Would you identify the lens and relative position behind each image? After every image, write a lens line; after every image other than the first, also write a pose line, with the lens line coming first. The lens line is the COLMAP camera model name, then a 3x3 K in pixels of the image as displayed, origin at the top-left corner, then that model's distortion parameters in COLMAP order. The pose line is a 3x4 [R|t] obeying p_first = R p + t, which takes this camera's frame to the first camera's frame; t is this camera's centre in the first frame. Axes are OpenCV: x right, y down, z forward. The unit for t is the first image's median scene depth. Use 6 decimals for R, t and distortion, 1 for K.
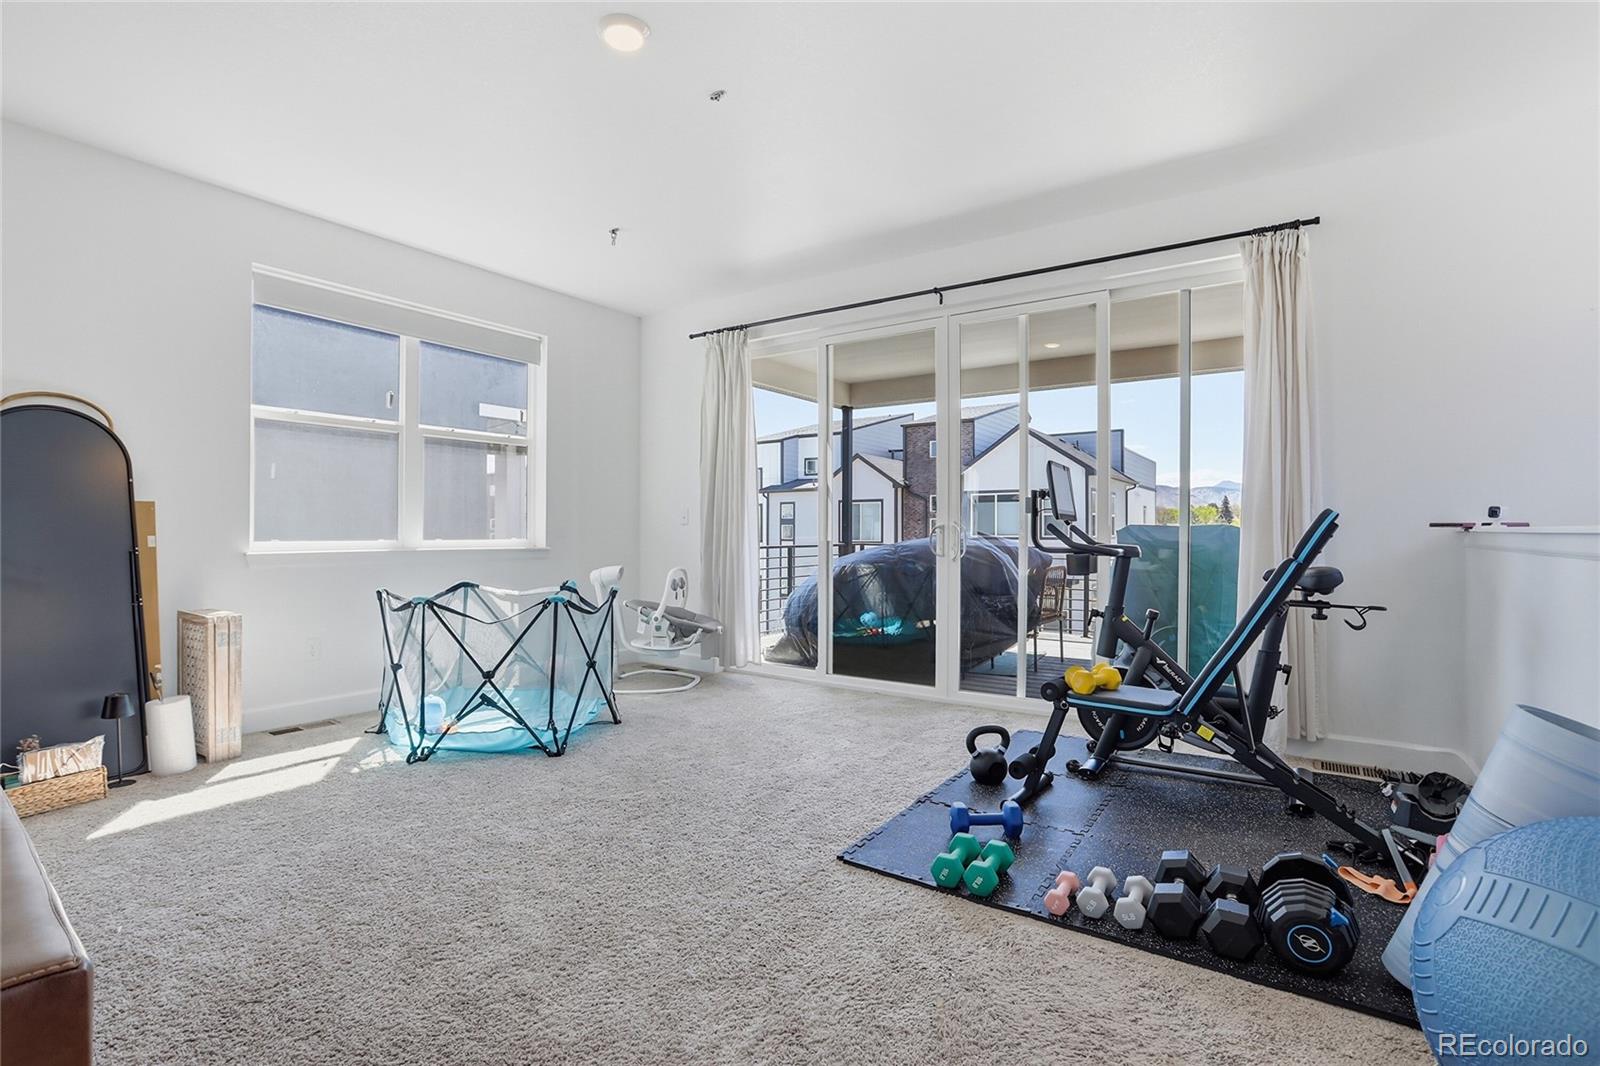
lens RADIAL K [[734.2, 0, 799.4], [0, 734.2, 525.4], [0, 0, 1]] dist [-0.056629, 0.020595]
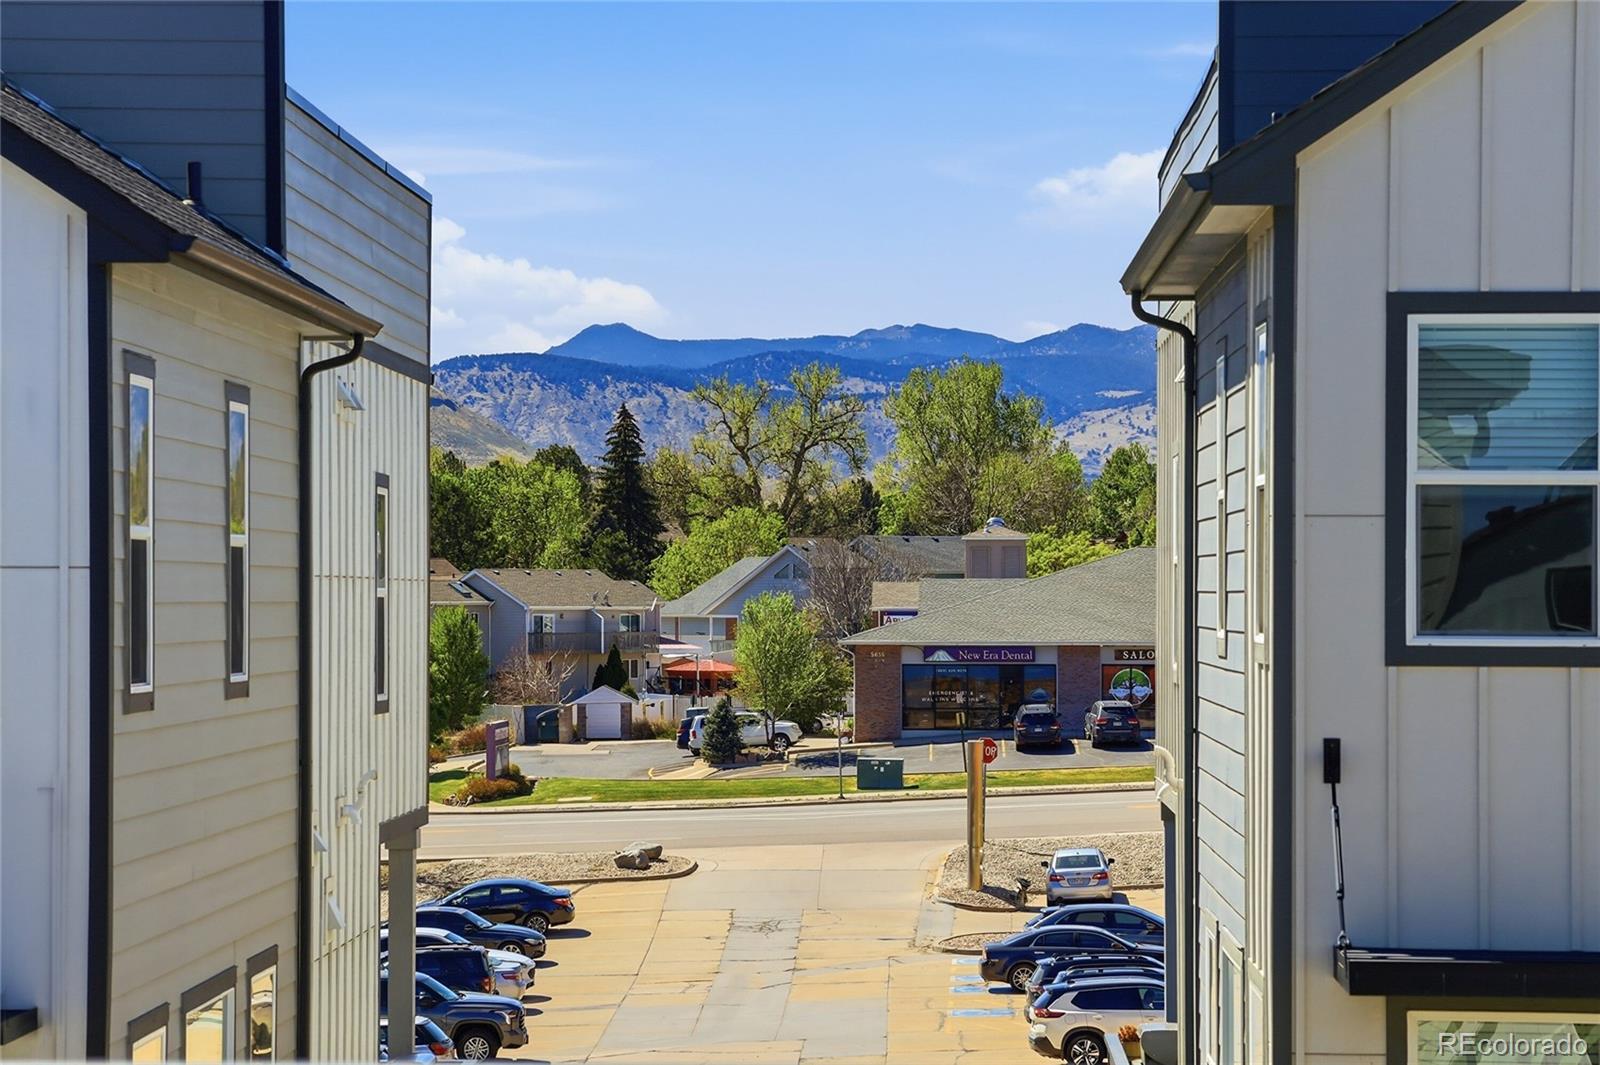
lens RADIAL K [[4486.3, 0, 800.0], [0, 4486.3, 532.5], [0, 0, 1]] dist [0.341789, 1.022767]
pose [[0.836836, 0.004833, 0.547432, 0.169780], [-0.000948, 0.999972, -0.007379, -0.063860], [-0.547453, 0.005656, 0.836817, 1.284875]]
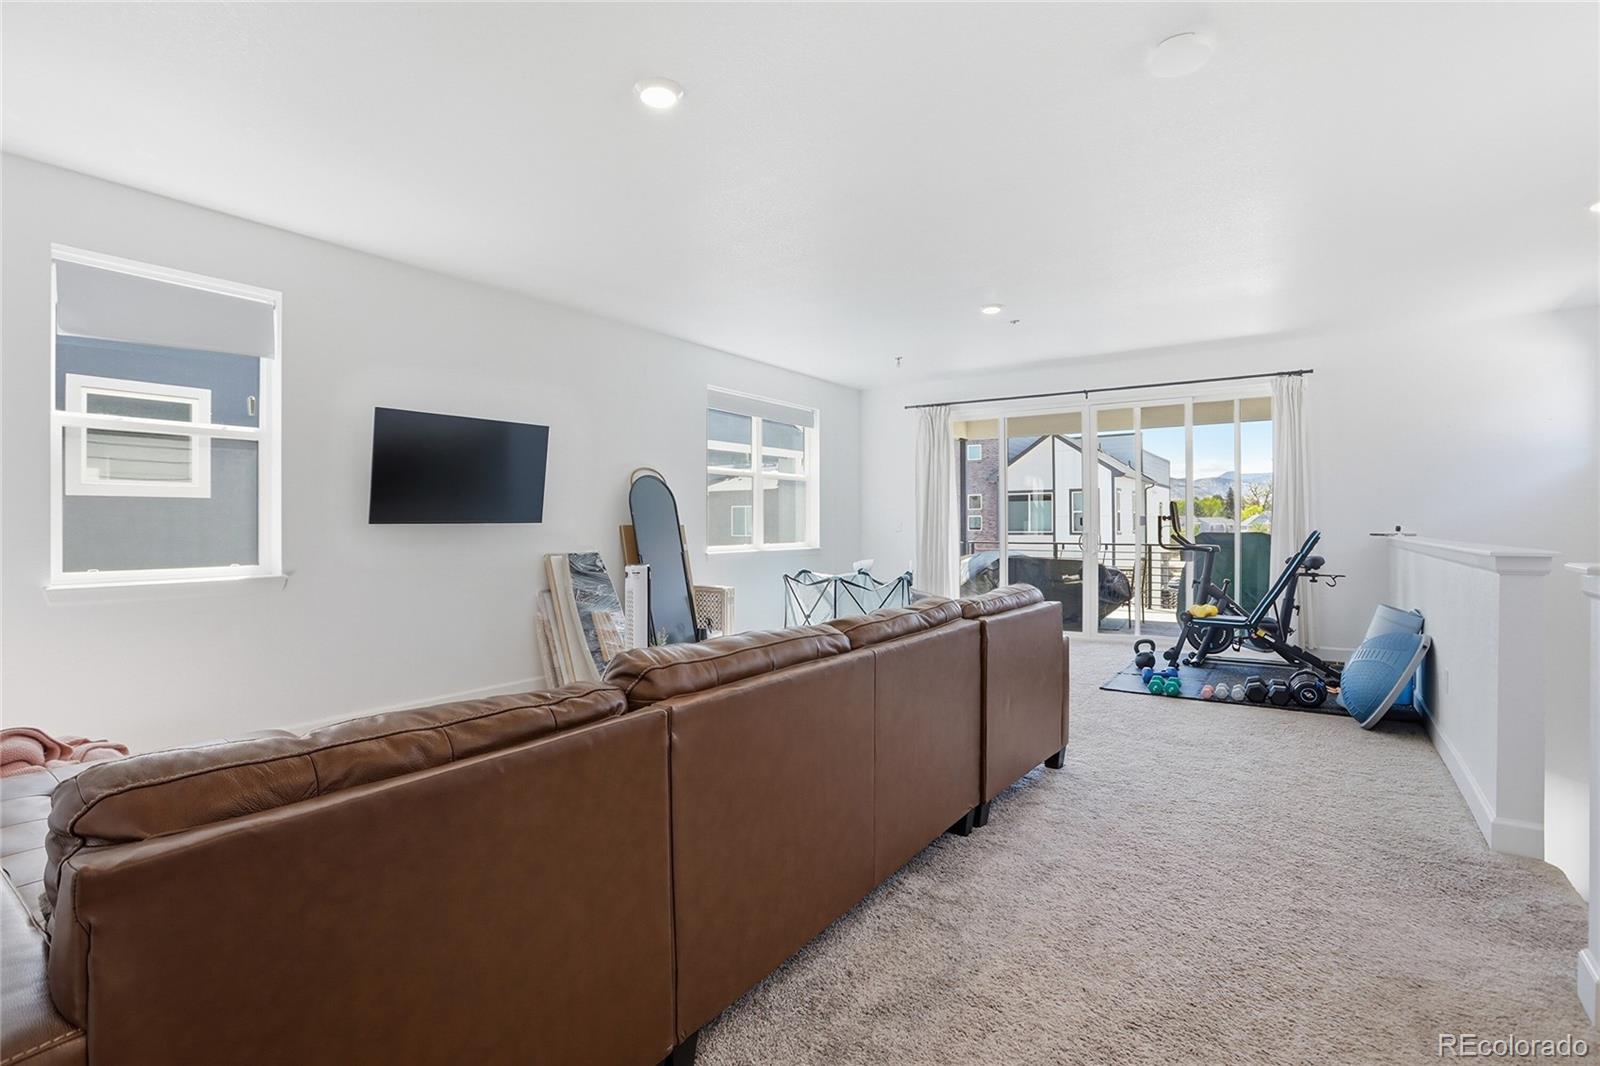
lens RADIAL K [[741.9, 0, 799.6], [0, 741.9, 514.1], [0, 0, 1]] dist [-0.056674, 0.021688]
pose [[0.999983, -0.005779, 0.000665, -0.602360], [0.005784, 0.999959, -0.006946, -0.045651], [-0.000625, 0.006950, 0.999976, -0.869492]]
